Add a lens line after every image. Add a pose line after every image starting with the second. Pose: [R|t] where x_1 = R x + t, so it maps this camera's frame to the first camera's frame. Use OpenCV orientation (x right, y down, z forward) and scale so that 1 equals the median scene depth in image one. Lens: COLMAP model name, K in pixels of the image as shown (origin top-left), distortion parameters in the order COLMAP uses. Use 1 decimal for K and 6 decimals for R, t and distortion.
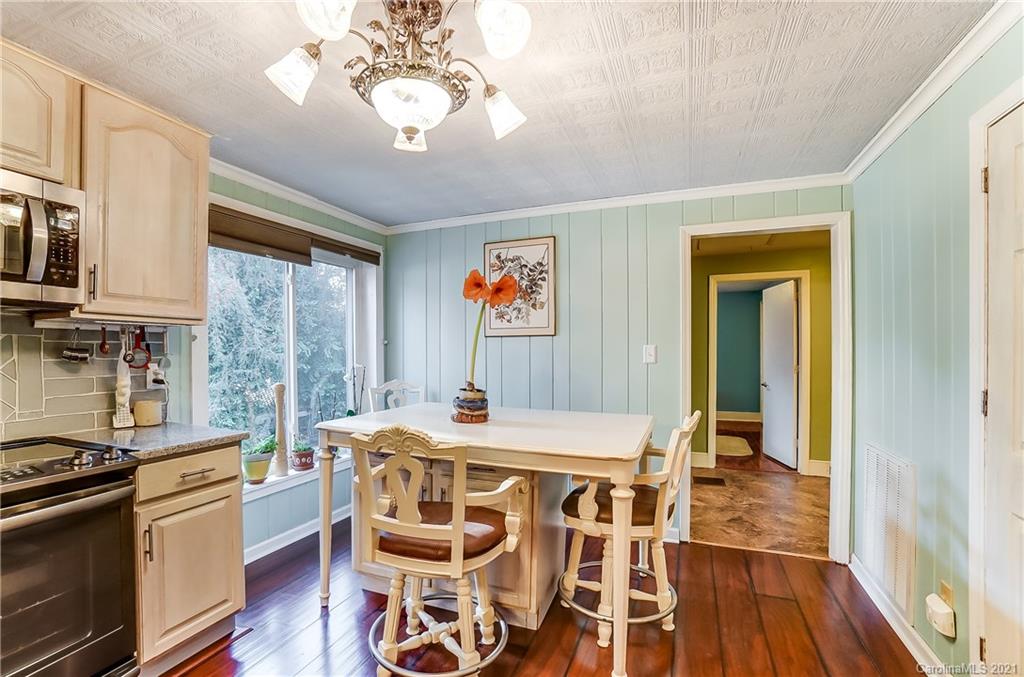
lens RADIAL K [[458.1, 0, 494.7], [0, 458.1, 359.4], [0, 0, 1]] dist [-0.046706, 0.012239]
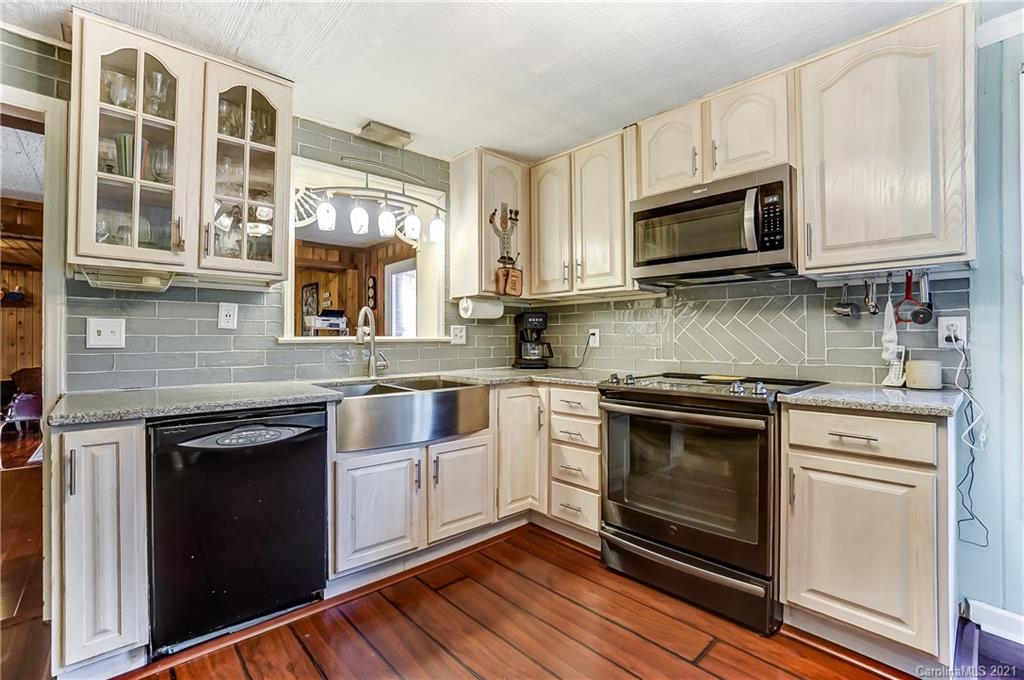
lens RADIAL K [[458.1, 0, 511.2], [0, 458.1, 335.1], [0, 0, 1]] dist [-0.046706, 0.012239]
pose [[-0.403115, -0.011223, -0.915081, 0.296522], [-0.017452, 0.999837, -0.004575, 0.057572], [0.914983, 0.014126, -0.403245, 0.576185]]
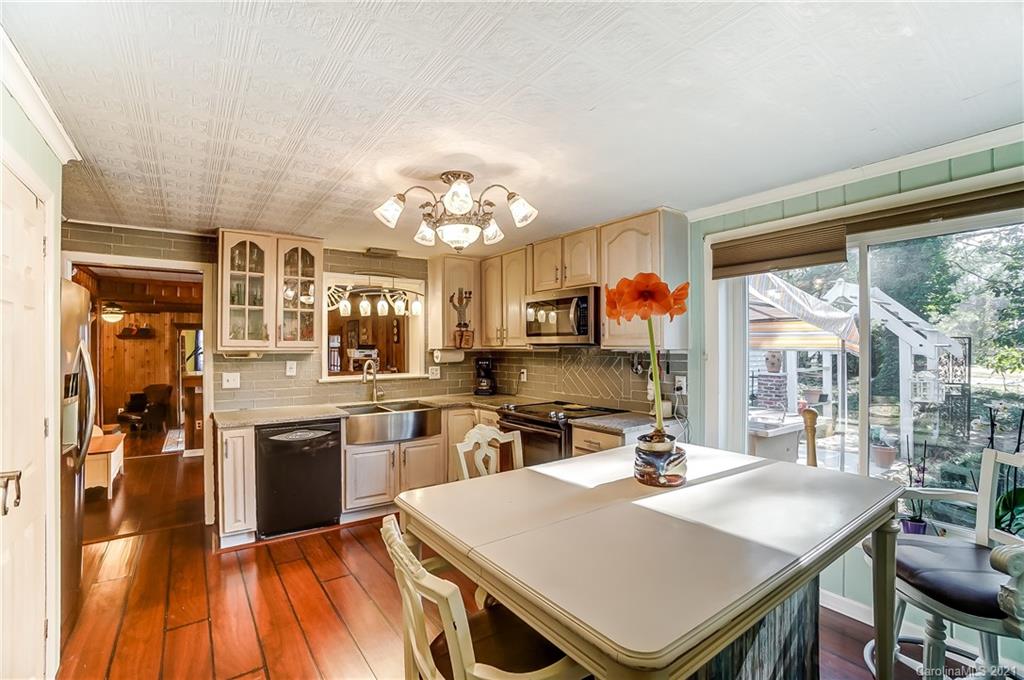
lens RADIAL K [[458.1, 0, 511.0], [0, 458.1, 350.0], [0, 0, 1]] dist [-0.046706, 0.012239]
pose [[-0.506676, 0.001593, -0.862135, 0.720221], [-0.015866, 0.999812, 0.011172, -0.077072], [0.861990, 0.019339, -0.506556, 1.222353]]
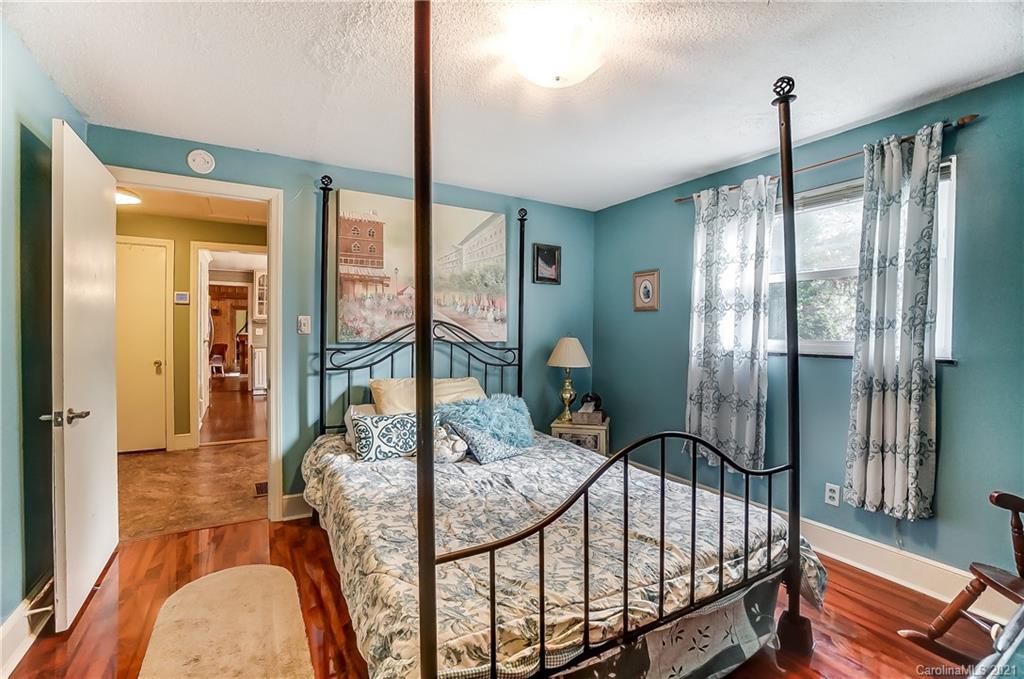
lens RADIAL K [[458.1, 0, 510.2], [0, 458.1, 340.9], [0, 0, 1]] dist [-0.046706, 0.012239]
pose [[-0.574059, 0.012185, -0.818723, 1.761221], [-0.025580, 0.999134, 0.032806, -0.038645], [0.818414, 0.039775, -0.573250, 3.499019]]
